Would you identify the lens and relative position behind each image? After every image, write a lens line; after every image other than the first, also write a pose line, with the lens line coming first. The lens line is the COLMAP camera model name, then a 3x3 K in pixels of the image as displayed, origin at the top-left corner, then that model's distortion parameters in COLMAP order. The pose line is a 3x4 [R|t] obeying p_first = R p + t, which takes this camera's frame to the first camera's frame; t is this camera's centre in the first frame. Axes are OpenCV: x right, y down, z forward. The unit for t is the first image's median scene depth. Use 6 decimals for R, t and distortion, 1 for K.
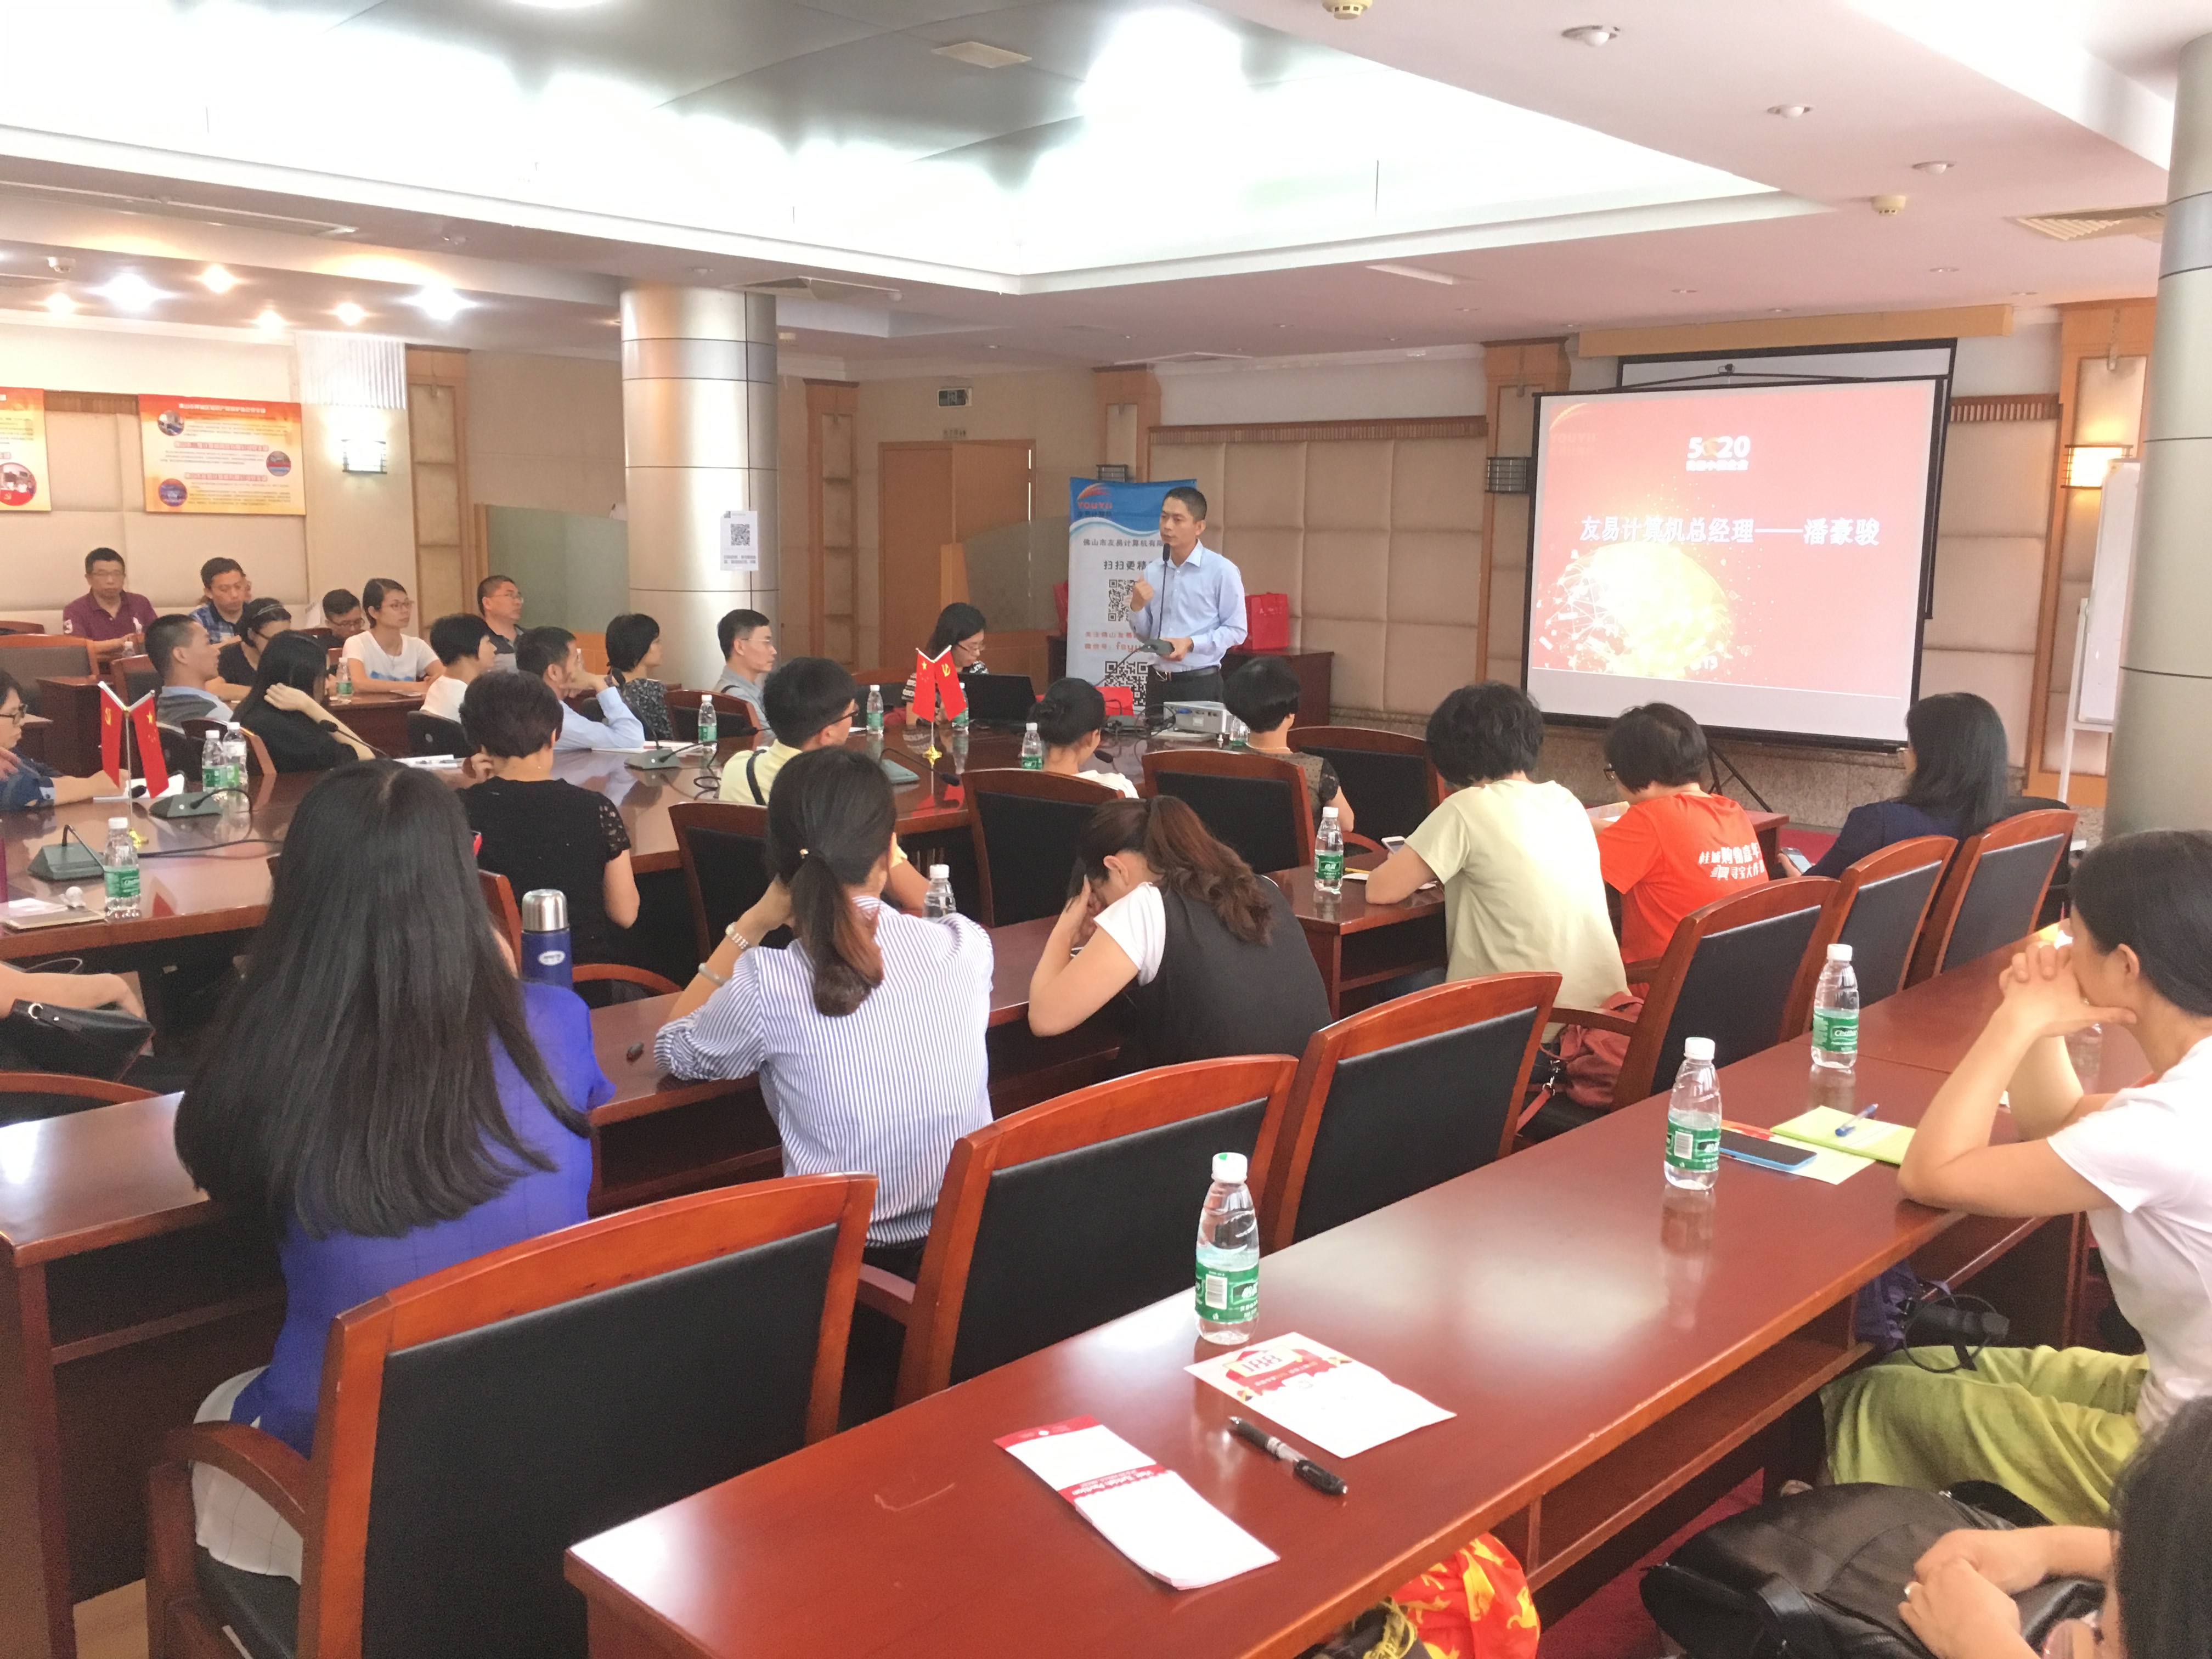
lens RADIAL K [[1877.3, 0, 1106.0], [0, 1877.3, 829.5], [0, 0, 1]] dist [0.008800, -0.012940]
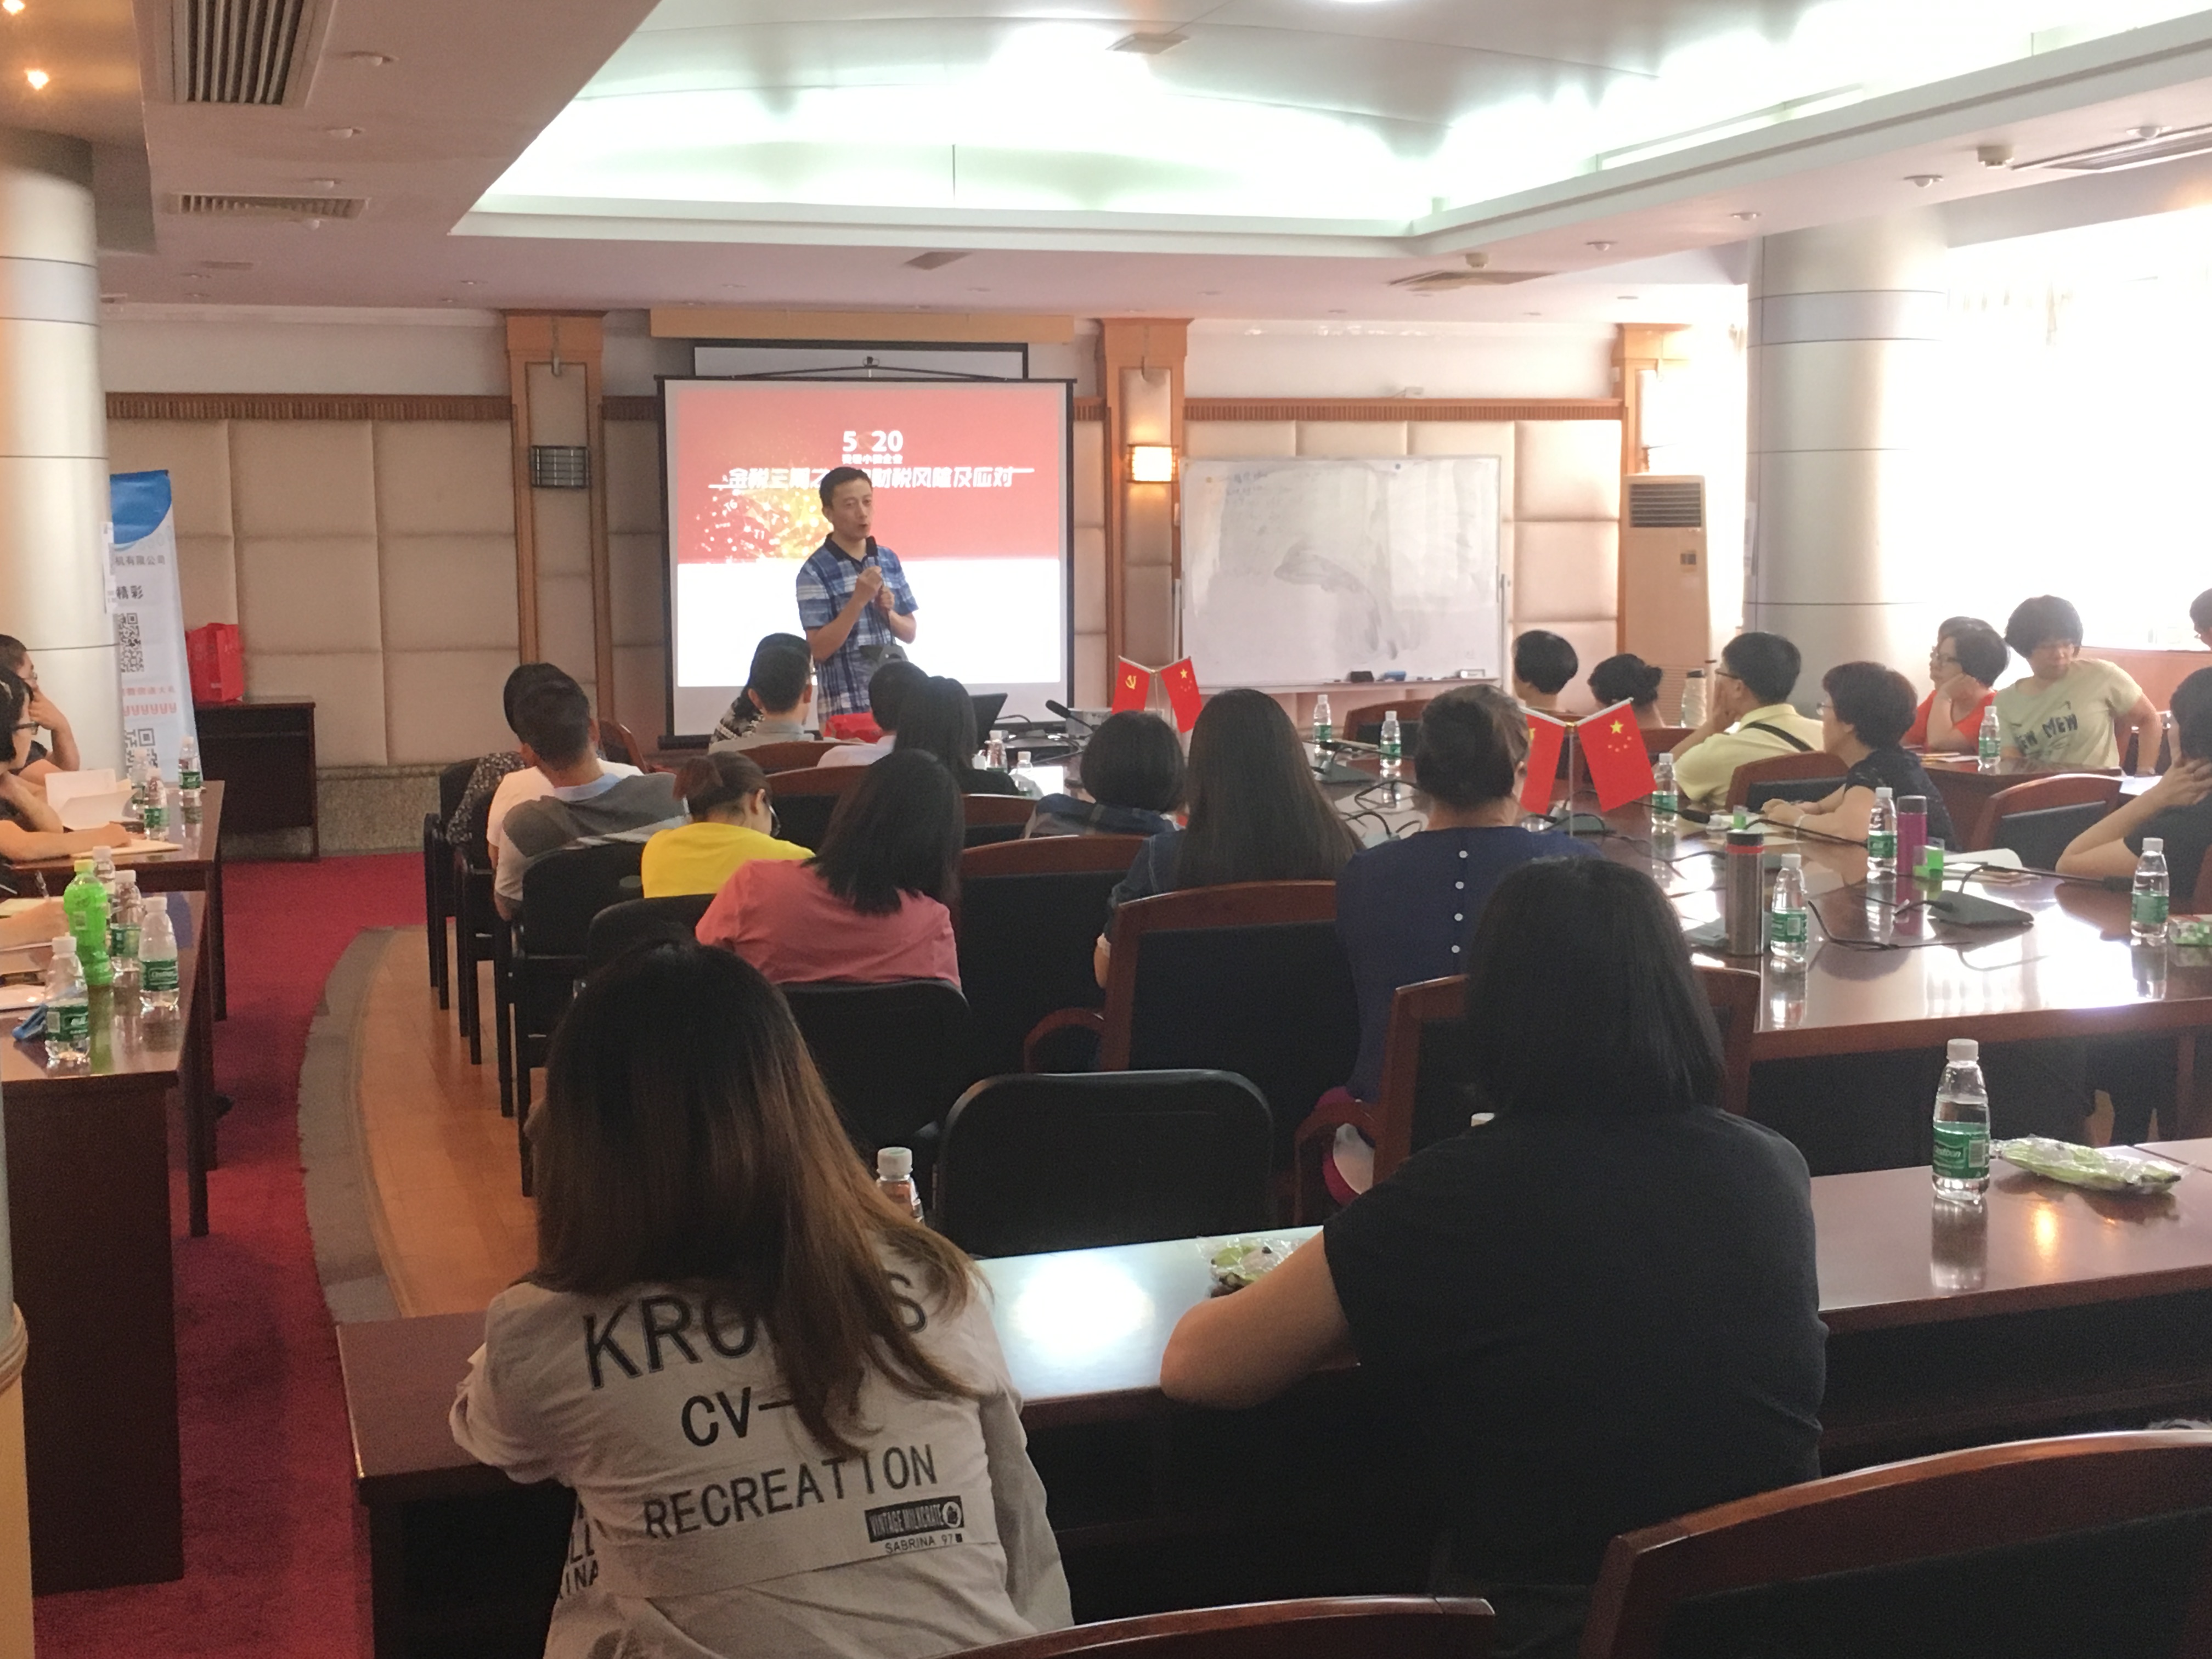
lens RADIAL K [[2587.3, 0, 1106.0], [0, 2587.3, 829.5], [0, 0, 1]] dist [0.023643, -0.011099]
pose [[0.468865, -0.120120, 0.875064, -0.697498], [0.158413, 0.986082, 0.050481, -0.046157], [-0.868948, 0.114953, 0.481368, 0.234920]]
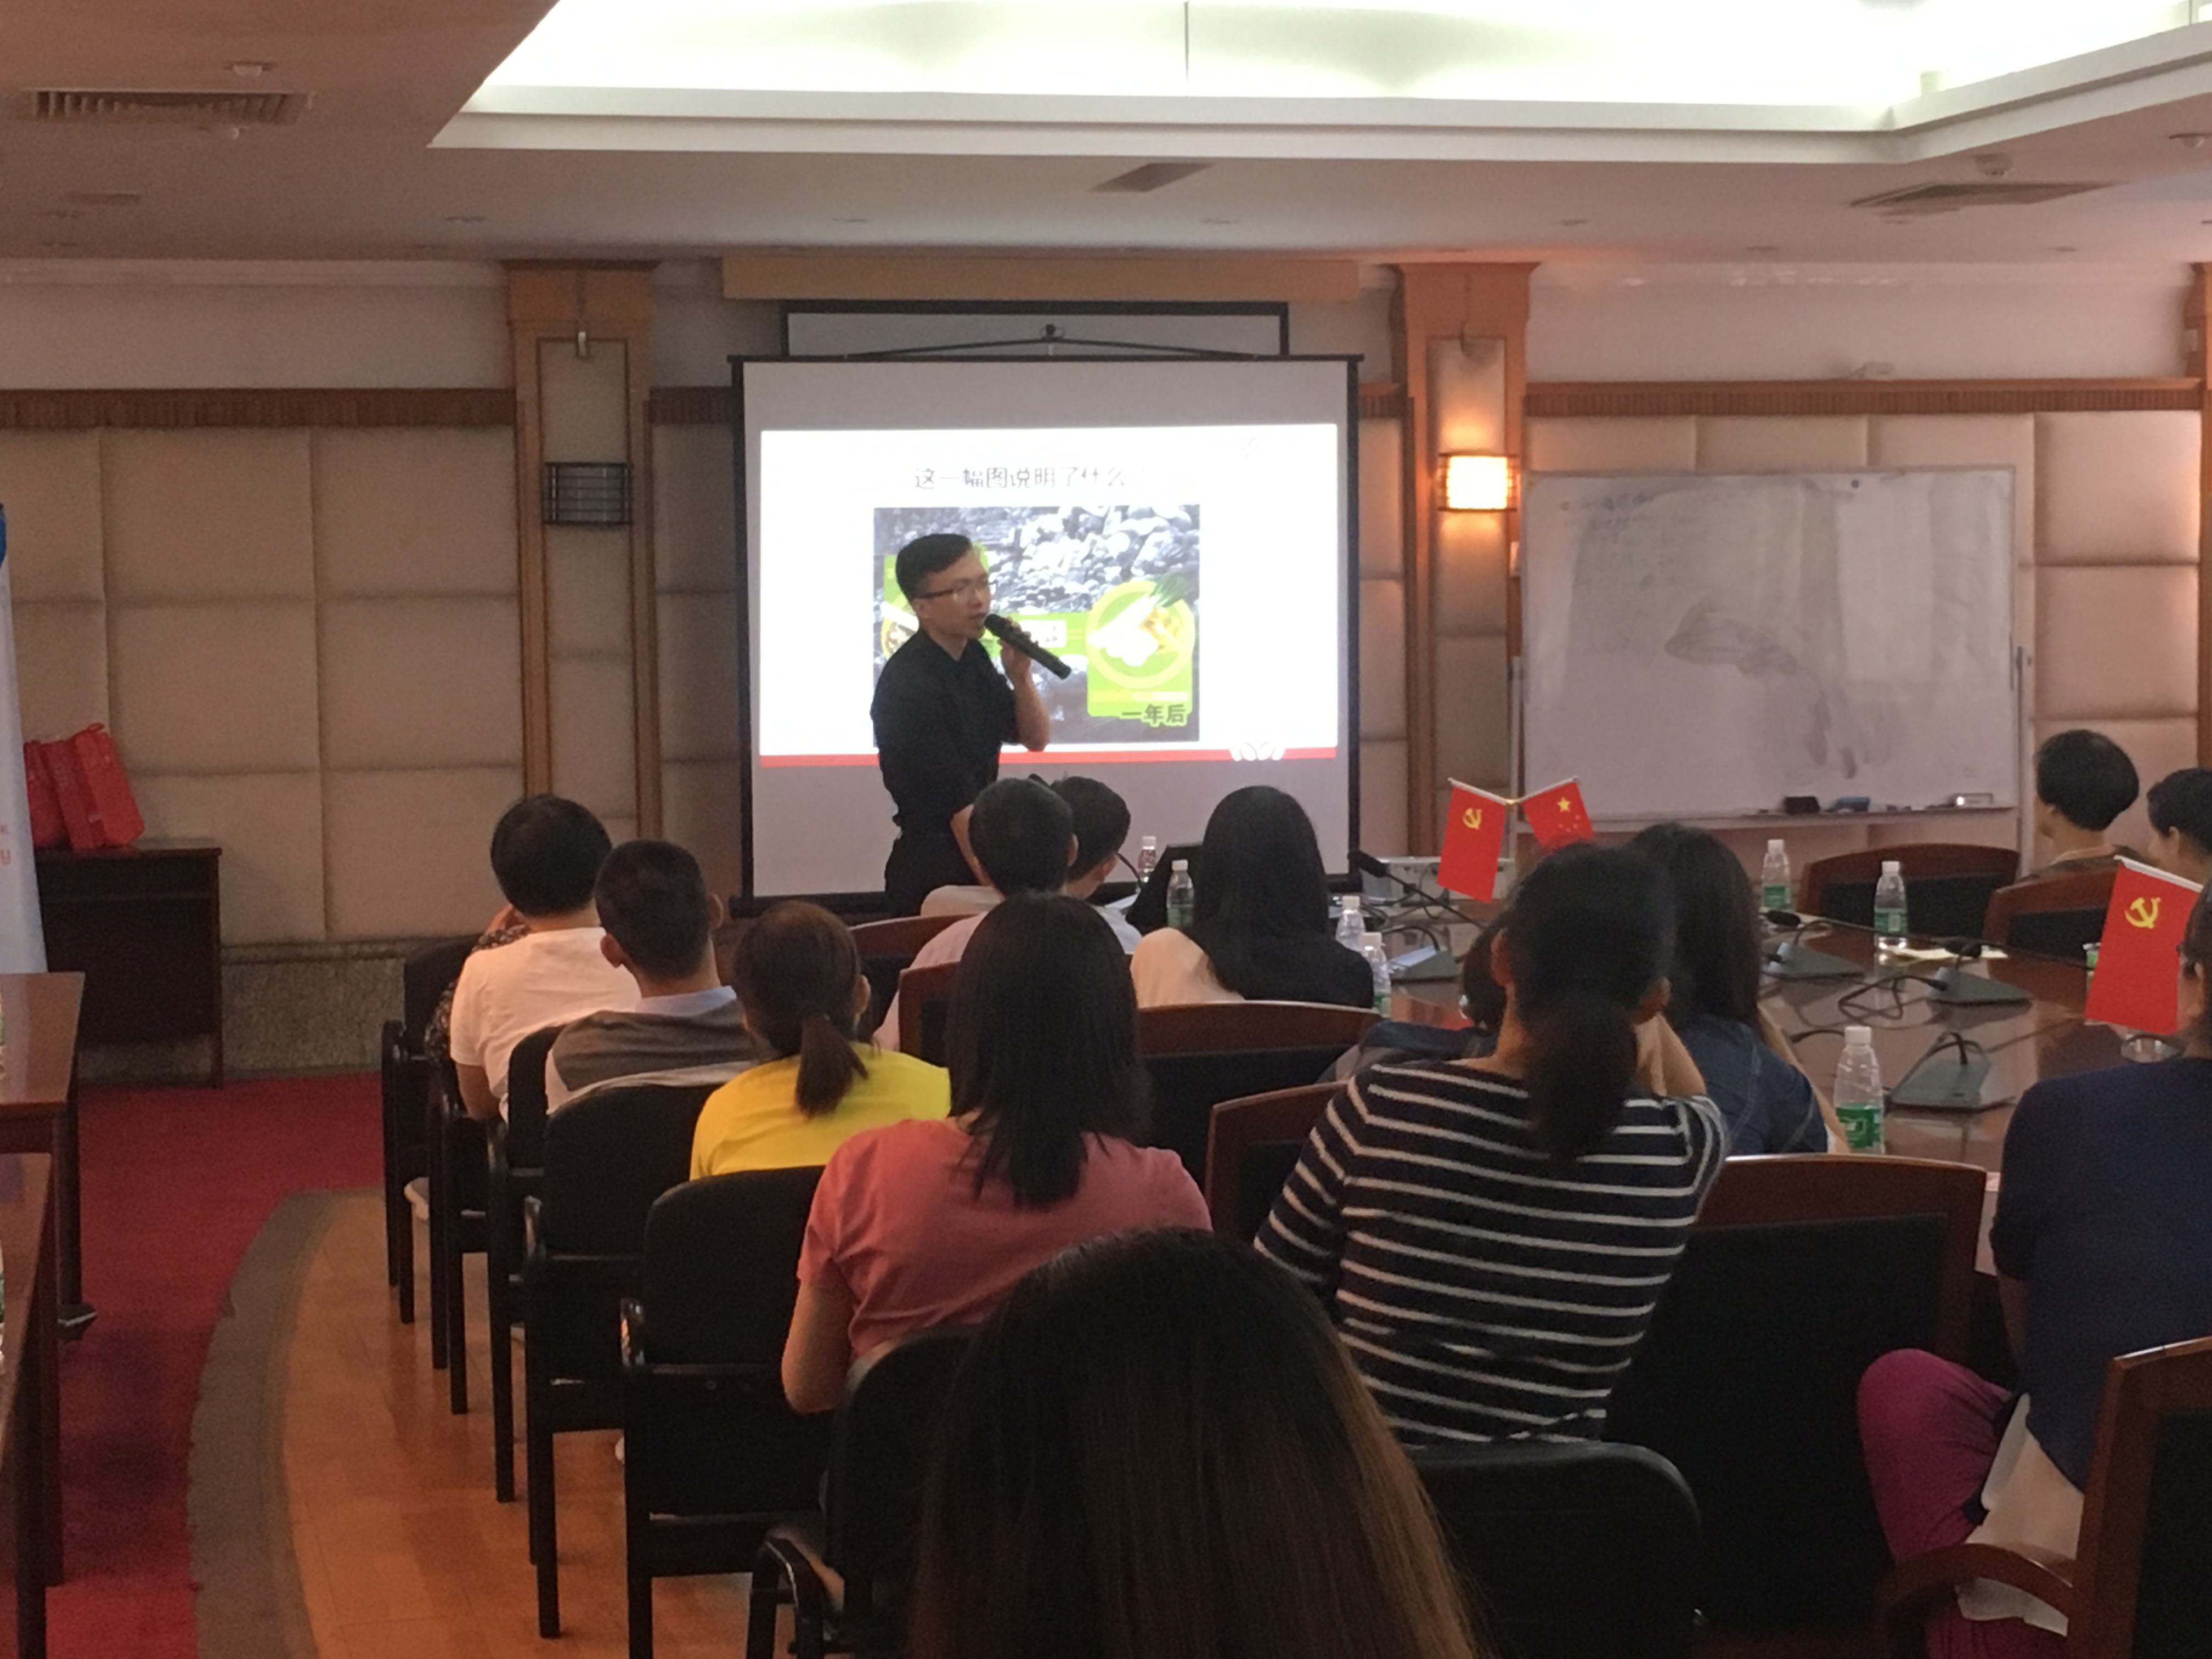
lens RADIAL K [[3842.0, 0, 1106.0], [0, 3842.0, 829.5], [0, 0, 1]] dist [-0.004005, 0.217410]
pose [[0.528294, -0.075641, 0.845685, -0.672269], [0.159474, 0.987137, -0.011329, -0.049963], [-0.833951, 0.140849, 0.533562, 0.260557]]
